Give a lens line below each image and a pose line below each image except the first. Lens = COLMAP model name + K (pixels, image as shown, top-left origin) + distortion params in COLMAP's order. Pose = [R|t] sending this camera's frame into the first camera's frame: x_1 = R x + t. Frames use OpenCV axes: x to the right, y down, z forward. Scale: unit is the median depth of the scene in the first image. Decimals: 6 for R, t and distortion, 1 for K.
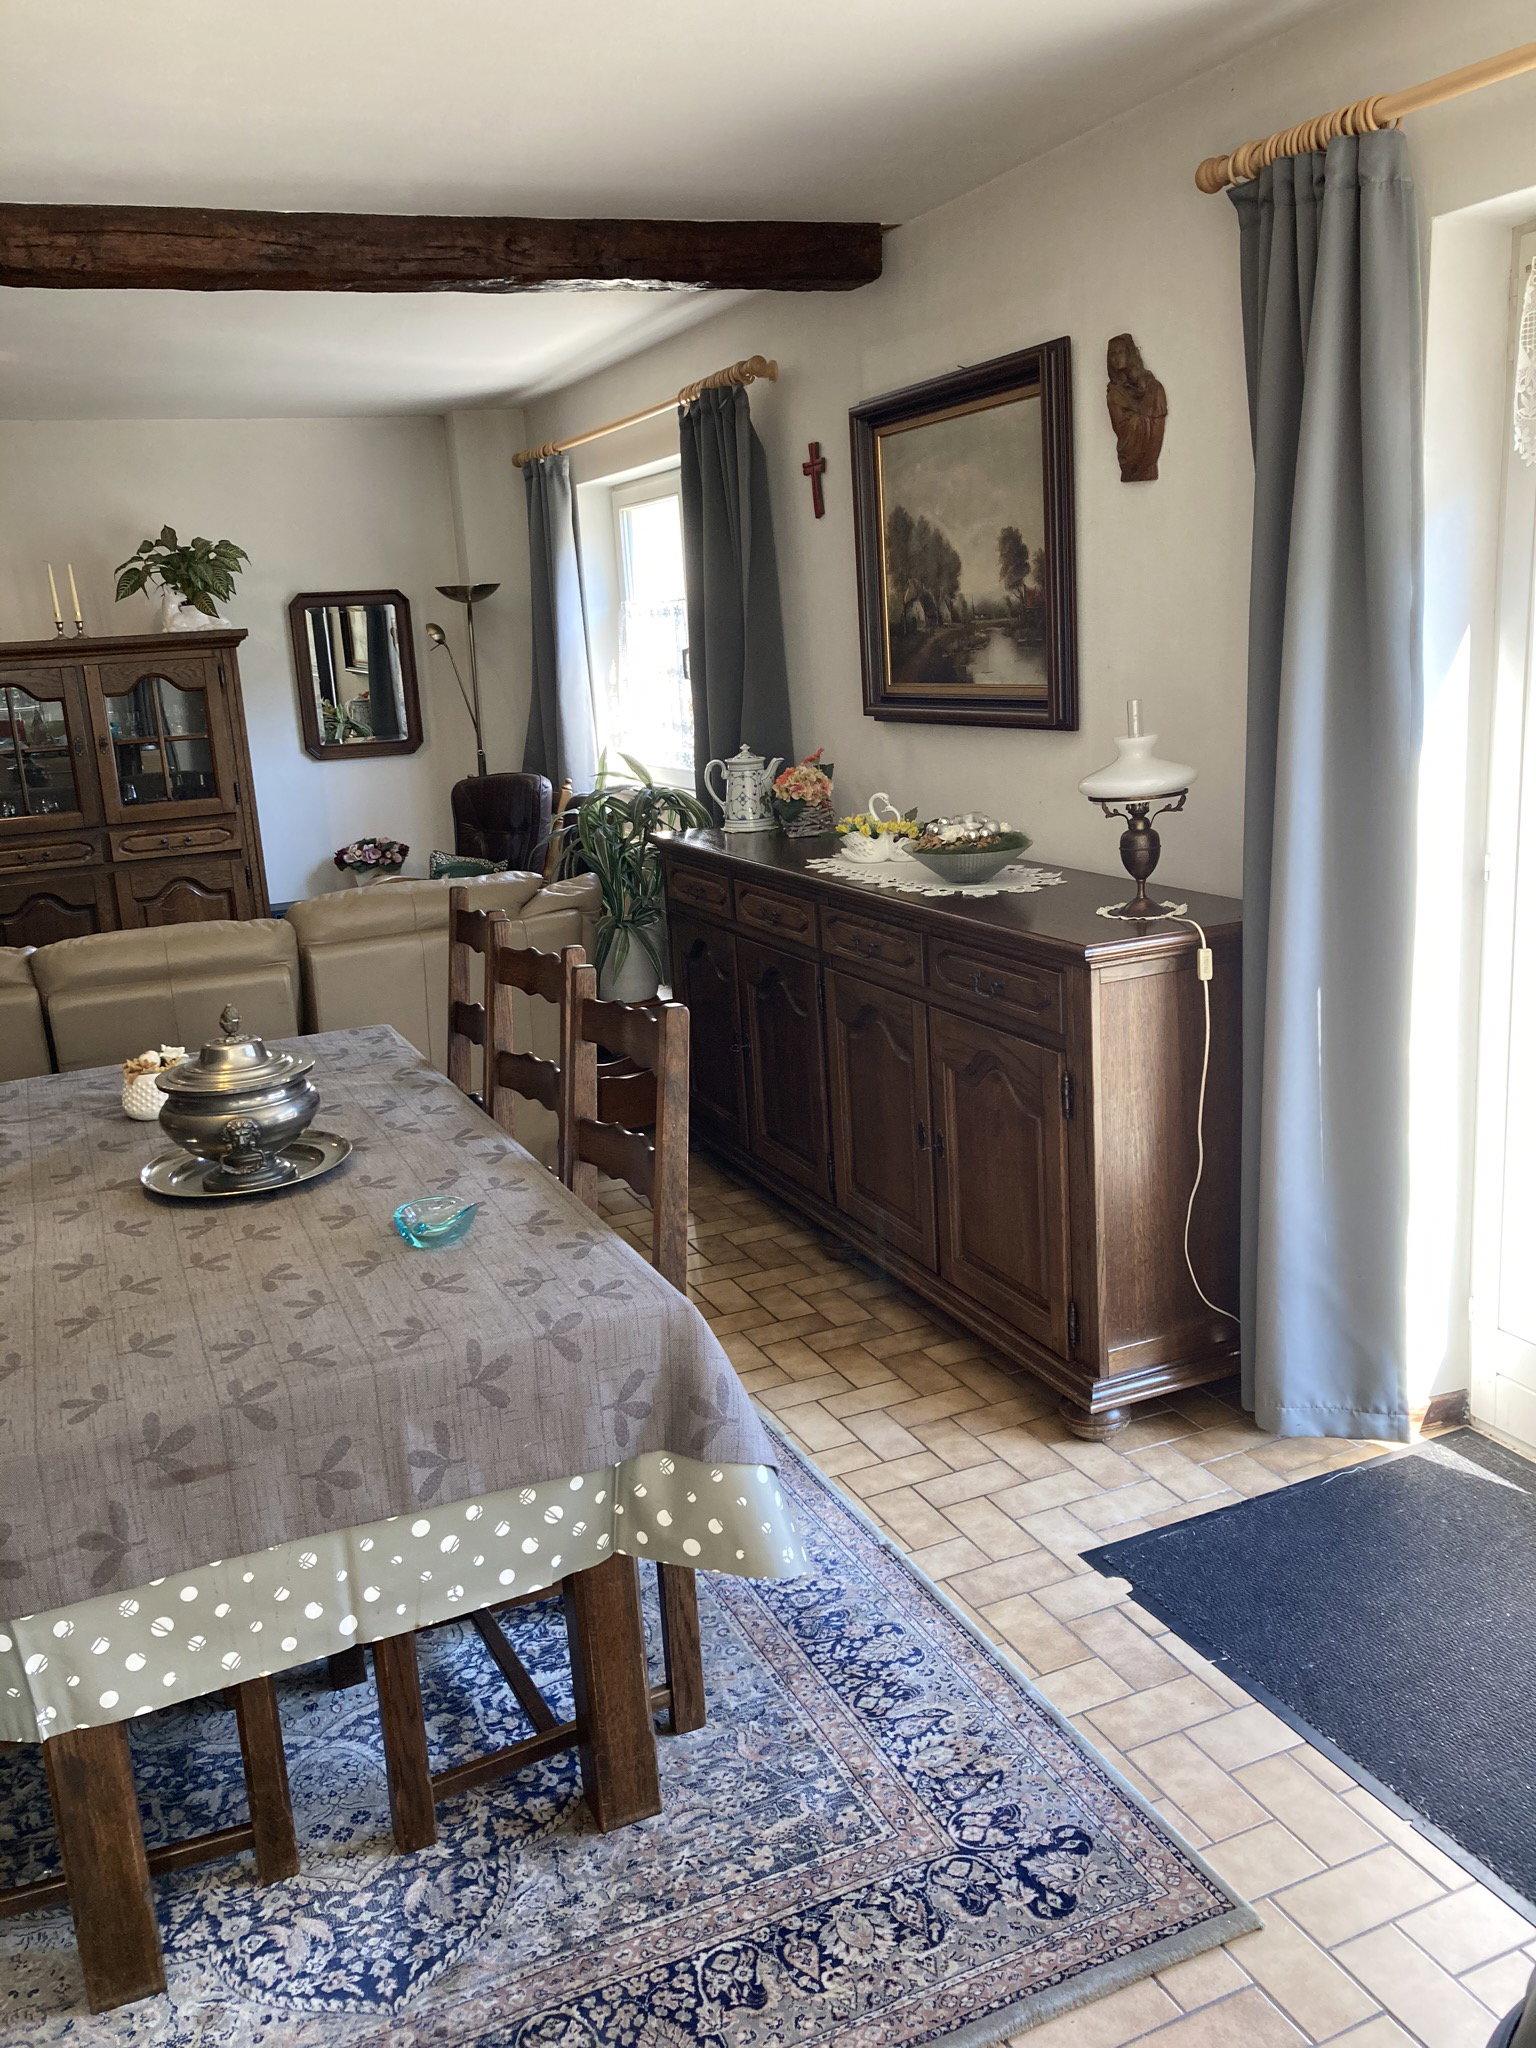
lens RADIAL K [[1679.6, 0, 760.4], [0, 1679.6, 1013.1], [0, 0, 1]] dist [0.032138, -0.006082]
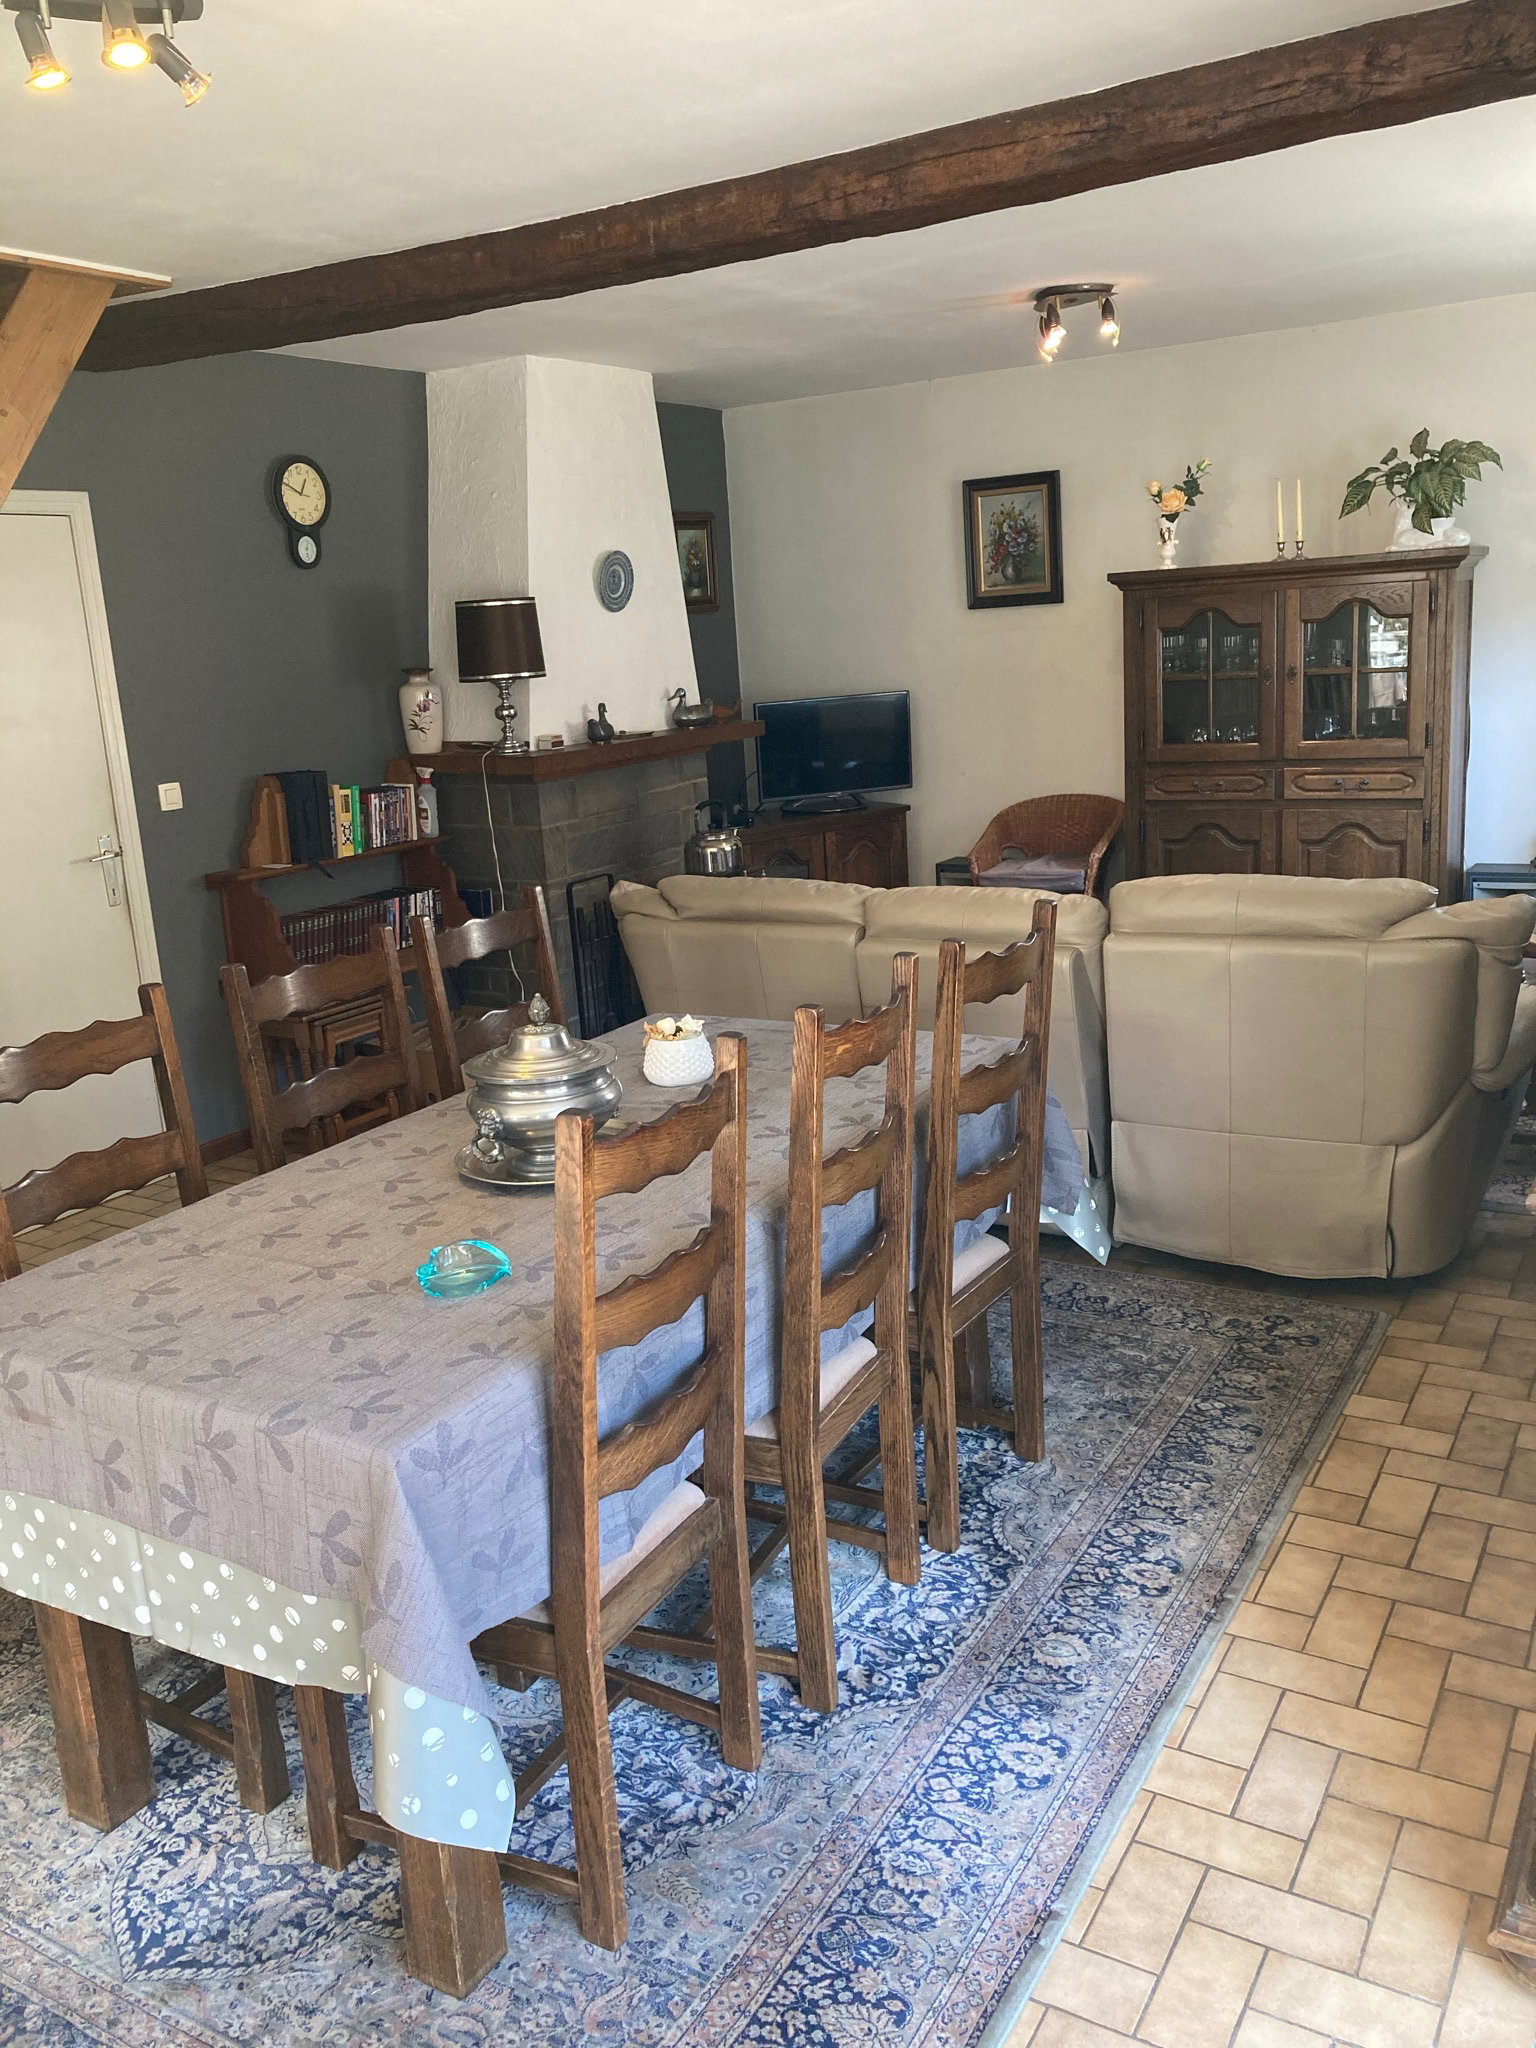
lens RADIAL K [[1679.6, 0, 764.9], [0, 1679.6, 1013.7], [0, 0, 1]] dist [0.032138, -0.006082]
pose [[0.579474, 0.210452, -0.787350, 0.394012], [-0.156939, 0.976818, 0.145591, -0.114696], [0.799738, 0.039200, 0.599068, 0.367551]]
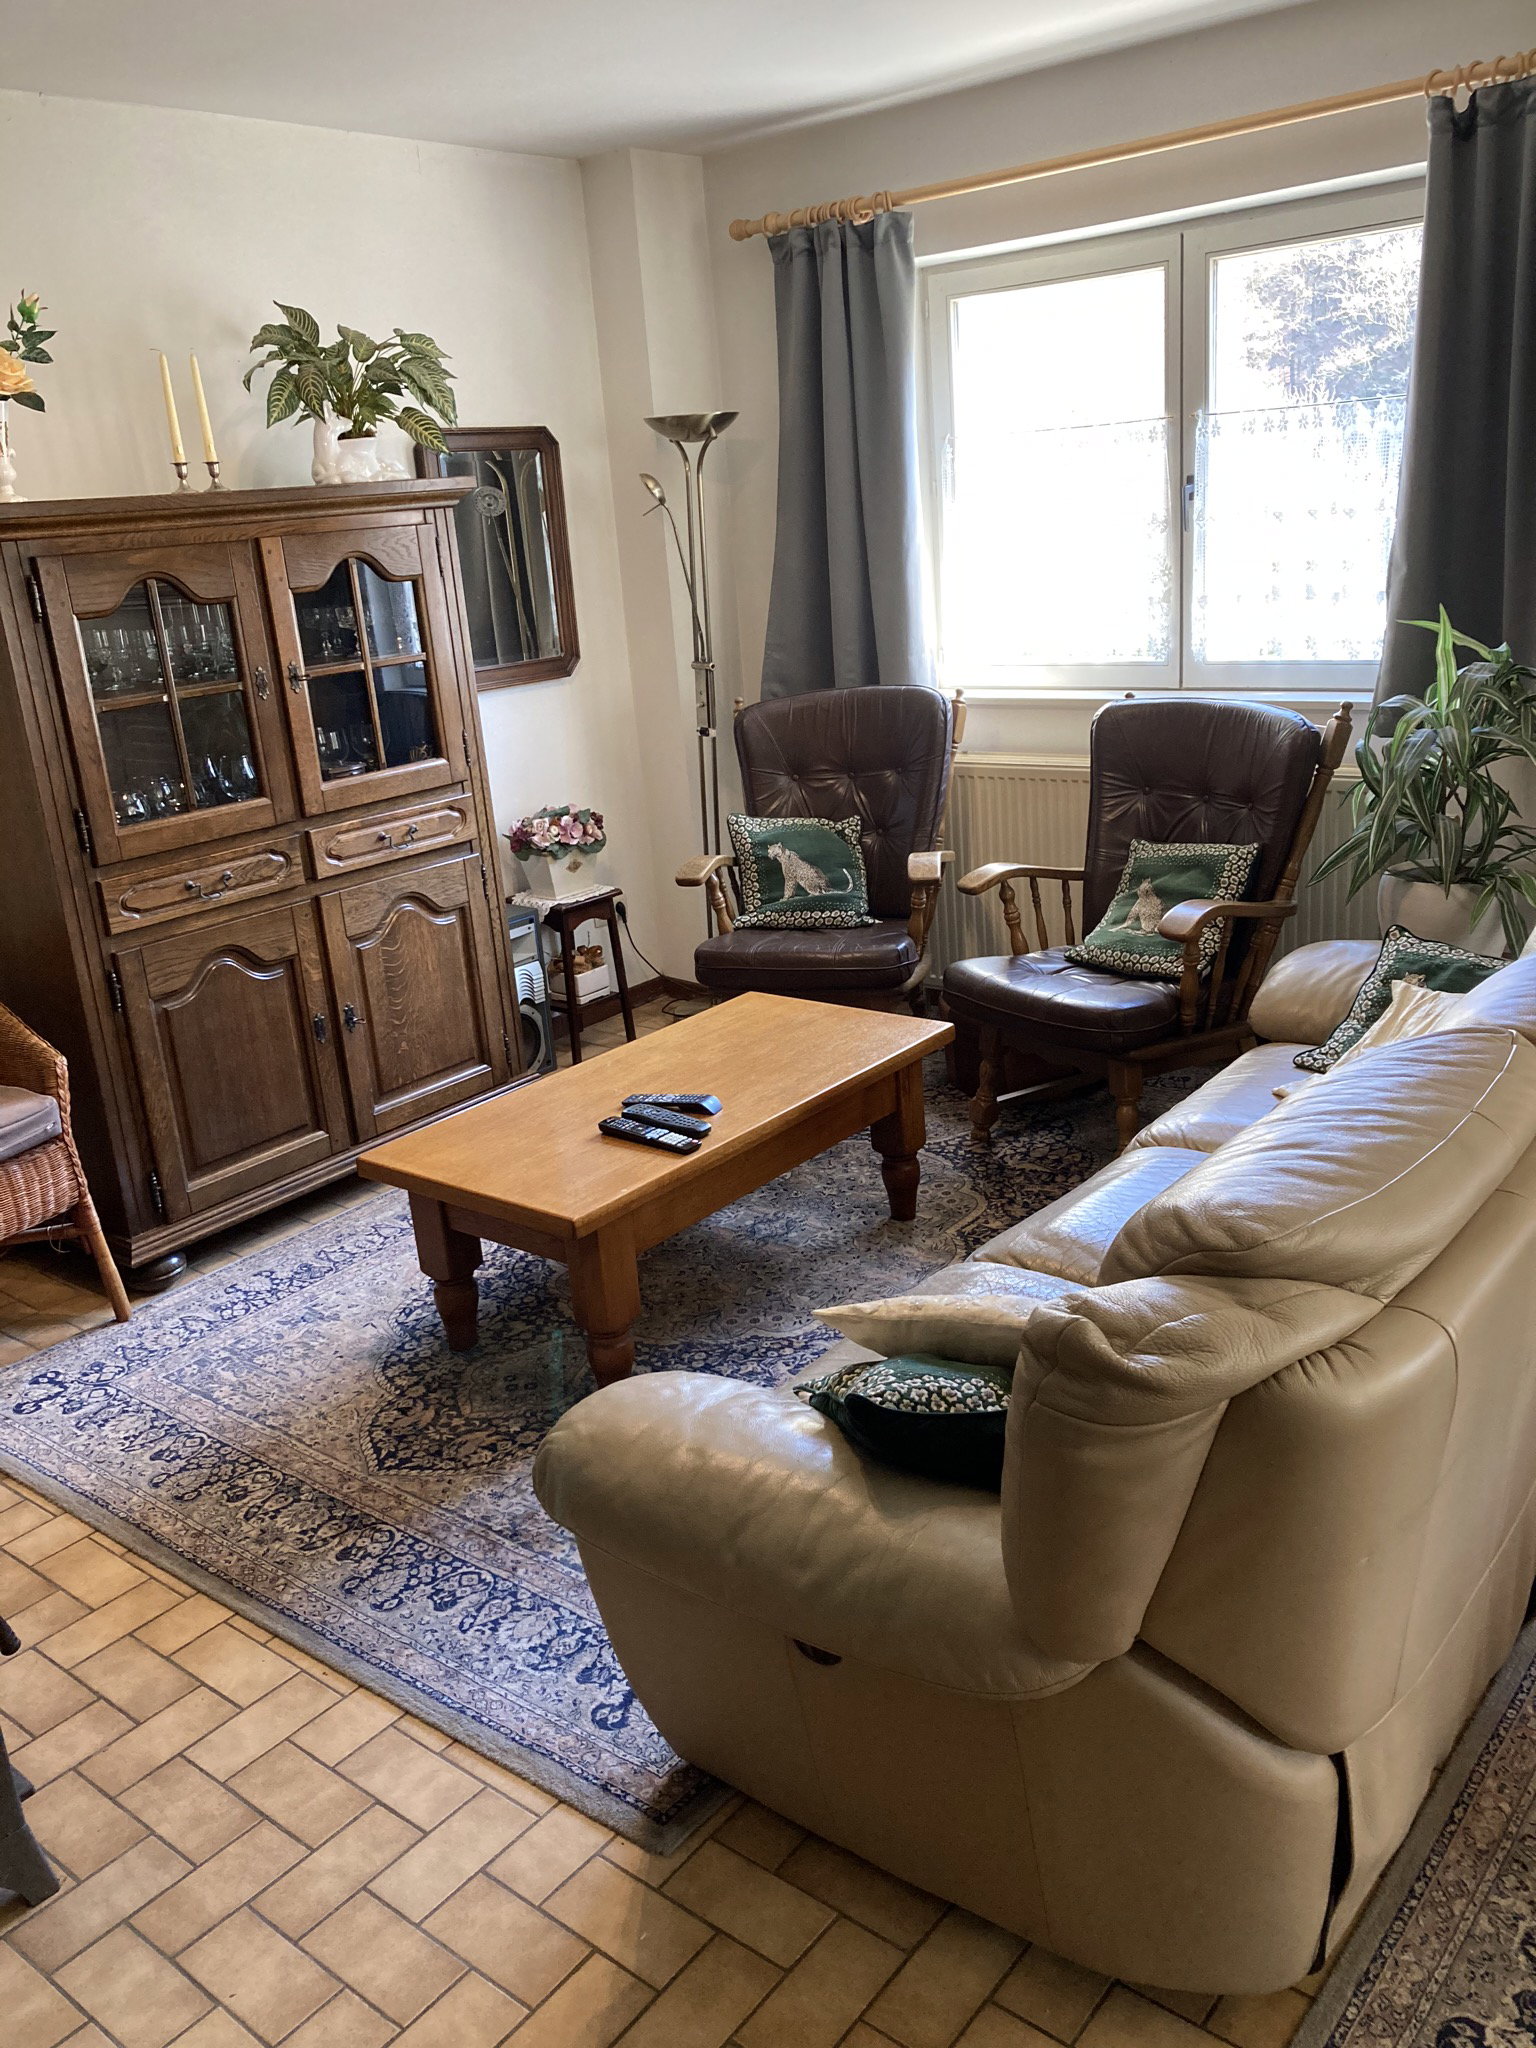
lens RADIAL K [[1679.6, 0, 760.6], [0, 1679.6, 1031.7], [0, 0, 1]] dist [0.032138, -0.006082]
pose [[0.896079, -0.151175, 0.417360, -0.897156], [0.133189, 0.988466, 0.072080, -0.105782], [-0.423443, -0.009002, 0.905878, 0.723360]]
